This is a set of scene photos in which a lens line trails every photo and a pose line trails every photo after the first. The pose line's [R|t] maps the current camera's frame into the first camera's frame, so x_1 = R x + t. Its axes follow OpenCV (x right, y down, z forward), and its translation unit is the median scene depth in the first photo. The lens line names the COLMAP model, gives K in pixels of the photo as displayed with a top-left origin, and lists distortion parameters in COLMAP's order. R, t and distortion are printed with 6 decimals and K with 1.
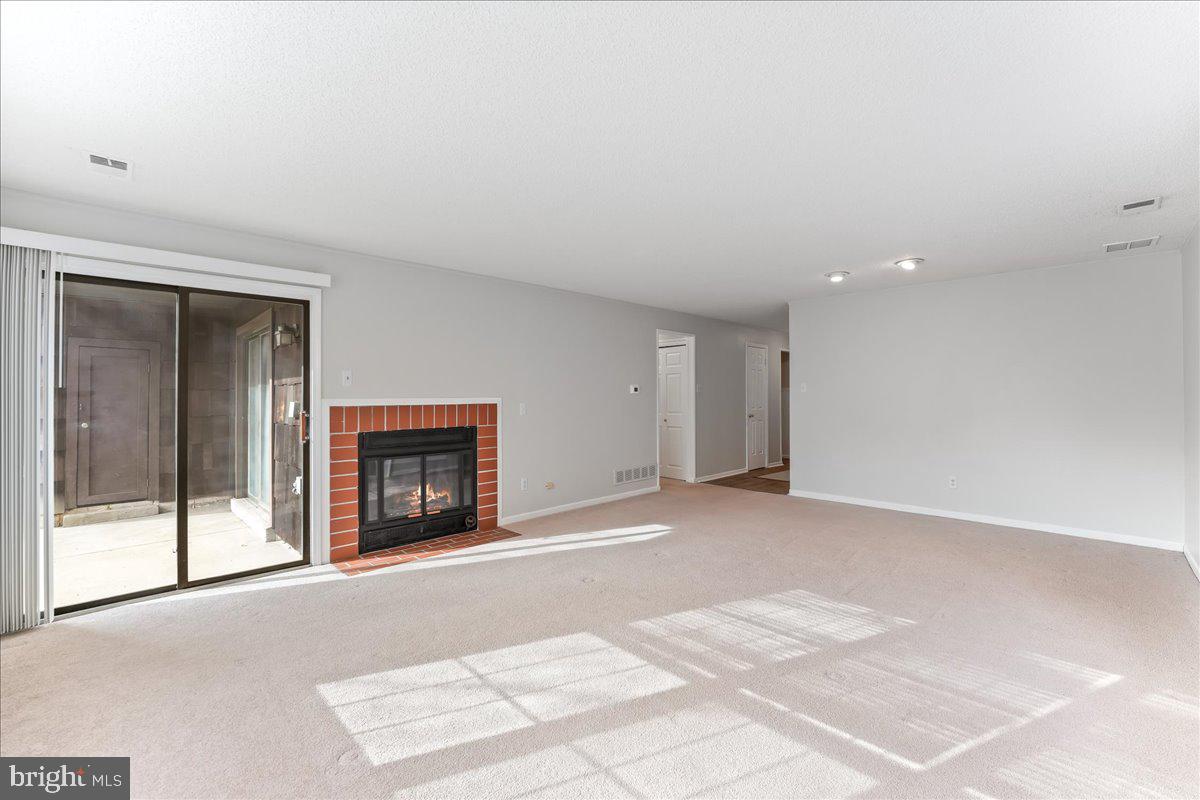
lens RADIAL K [[499.7, 0, 594.3], [0, 499.7, 399.3], [0, 0, 1]] dist [-0.019876, -0.000968]
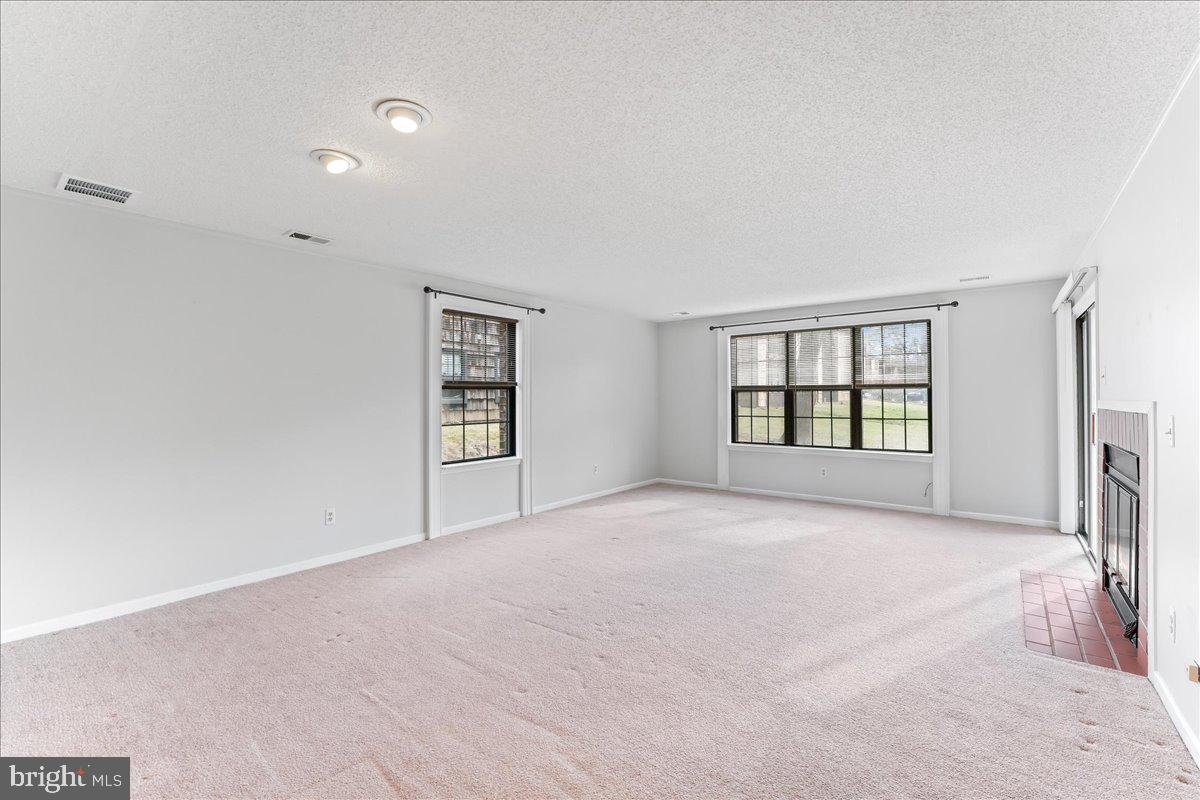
lens RADIAL K [[499.7, 0, 601.0], [0, 499.7, 392.5], [0, 0, 1]] dist [-0.019876, -0.000968]
pose [[-0.991702, 0.005400, -0.128445, 0.386851], [0.005960, 0.999974, -0.003978, -0.013630], [0.128420, -0.004711, -0.991709, 1.449555]]
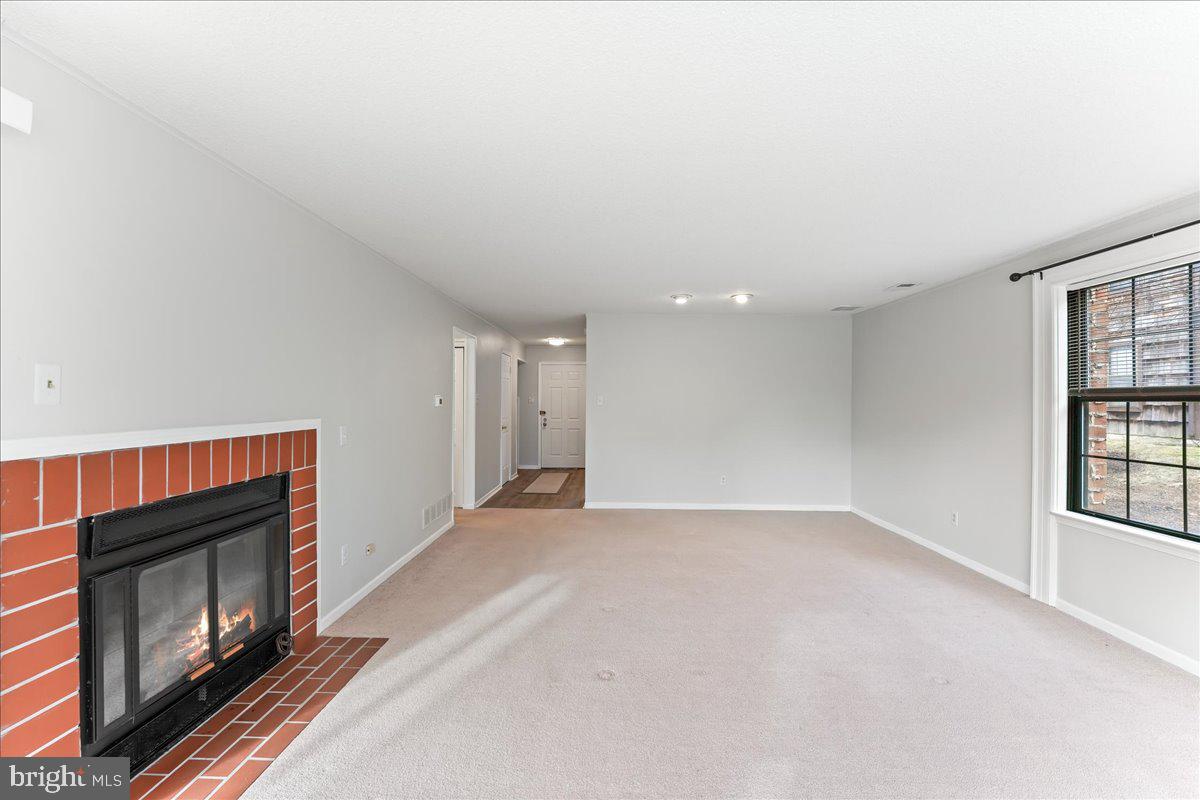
lens RADIAL K [[499.7, 0, 596.8], [0, 499.7, 399.7], [0, 0, 1]] dist [-0.019876, -0.000968]
pose [[0.711802, 0.005474, 0.702359, -0.388308], [-0.000729, 0.999975, -0.007055, -0.023395], [-0.702379, 0.004509, 0.711788, 0.364985]]
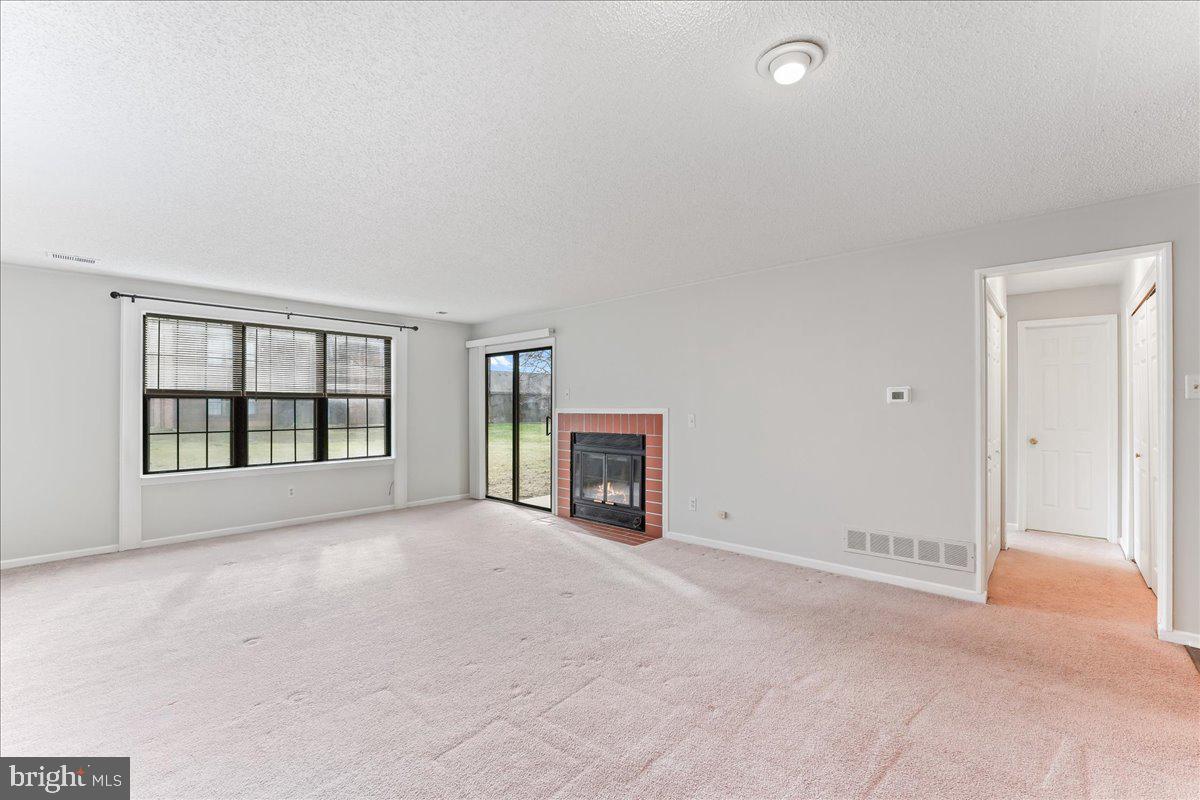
lens RADIAL K [[499.7, 0, 593.5], [0, 499.7, 403.0], [0, 0, 1]] dist [-0.019876, -0.000968]
pose [[0.055932, -0.004253, -0.998426, 0.829015], [-0.004979, 0.999977, -0.004539, -0.008831], [0.998422, 0.005225, 0.055909, 0.843084]]
